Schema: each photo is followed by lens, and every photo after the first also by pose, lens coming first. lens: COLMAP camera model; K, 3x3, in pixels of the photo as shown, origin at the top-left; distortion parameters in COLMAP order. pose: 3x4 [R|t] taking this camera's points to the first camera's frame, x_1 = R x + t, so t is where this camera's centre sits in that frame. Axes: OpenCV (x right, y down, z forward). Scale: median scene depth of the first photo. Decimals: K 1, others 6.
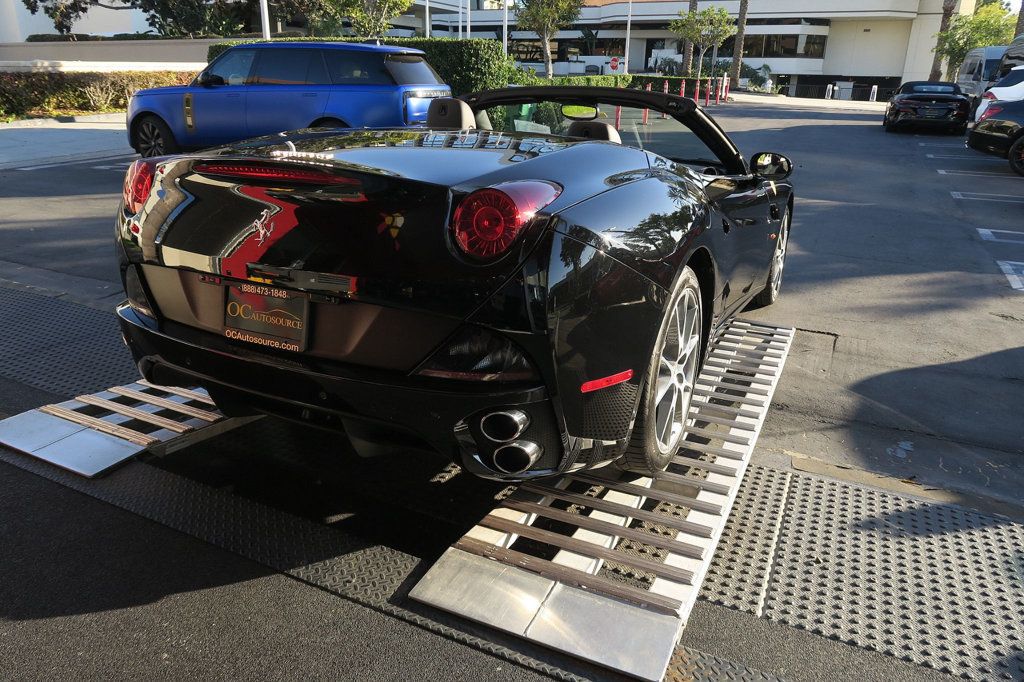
lens RADIAL K [[705.7, 0, 507.2], [0, 705.7, 340.6], [0, 0, 1]] dist [-0.021871, 0.005404]
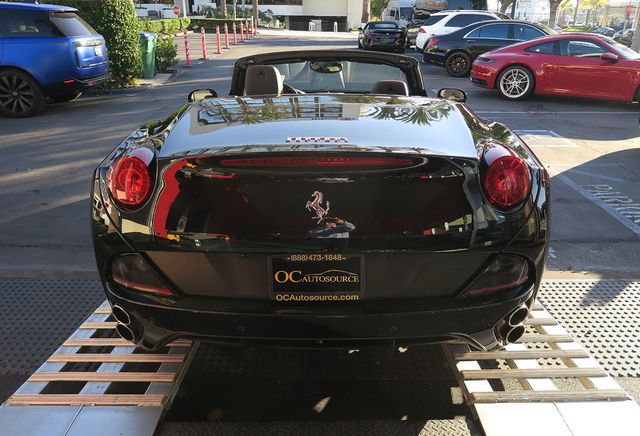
lens RADIAL K [[458.5, 0, 325.8], [0, 458.5, 219.1], [0, 0, 1]] dist [-0.011658, -0.004814]
pose [[0.893697, -0.187497, 0.407617, -0.328185], [0.163558, 0.982125, 0.093160, -0.105605], [-0.417798, -0.016588, 0.908388, 0.144958]]
